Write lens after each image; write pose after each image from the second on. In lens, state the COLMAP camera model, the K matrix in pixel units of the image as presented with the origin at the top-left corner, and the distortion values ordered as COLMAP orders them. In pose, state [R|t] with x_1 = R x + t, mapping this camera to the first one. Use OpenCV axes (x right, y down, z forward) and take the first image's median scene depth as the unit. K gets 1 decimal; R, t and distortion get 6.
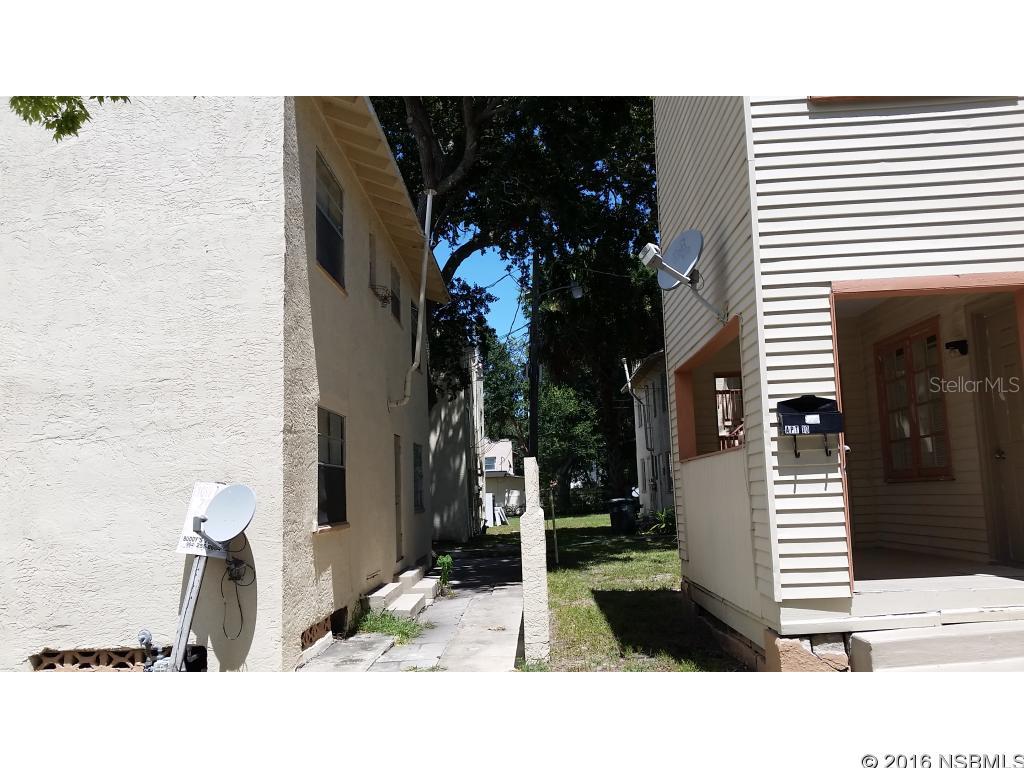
lens RADIAL K [[800.8, 0, 512.0], [0, 800.8, 384.0], [0, 0, 1]] dist [0.069710, -0.169190]
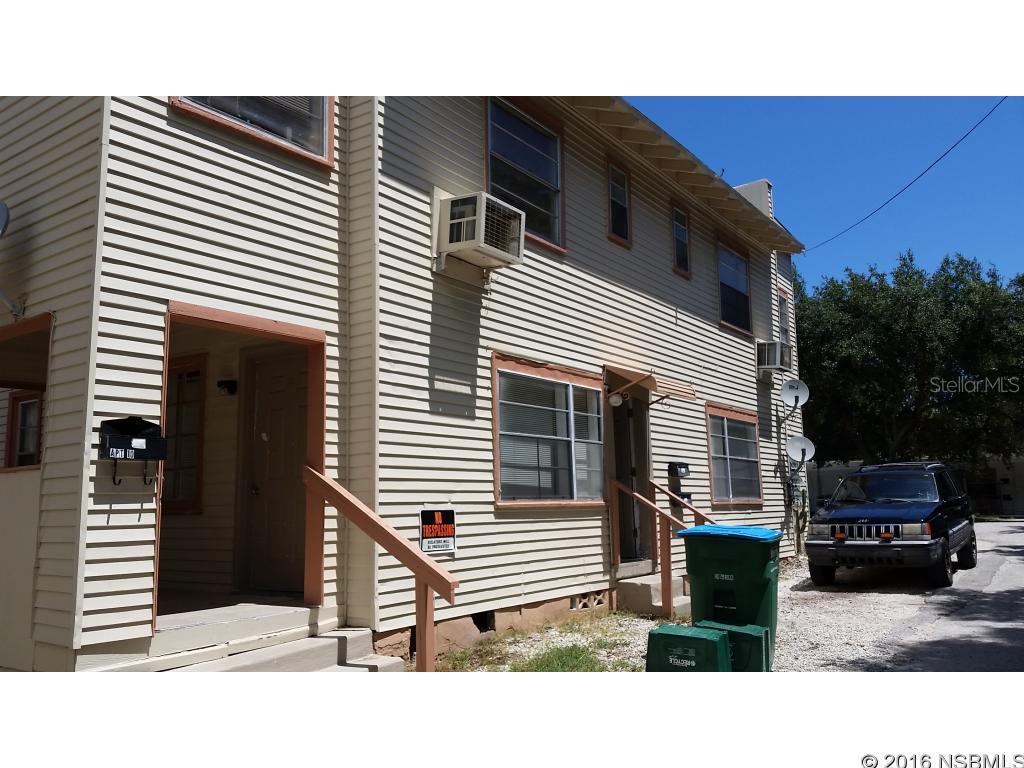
lens RADIAL K [[816.7, 0, 510.9], [0, 816.7, 391.1], [0, 0, 1]] dist [0.109809, -0.265085]
pose [[0.558397, 0.138411, 0.817946, -0.164433], [-0.113704, 0.989447, -0.089808, 0.020806], [-0.821744, -0.042856, 0.568242, 0.122161]]
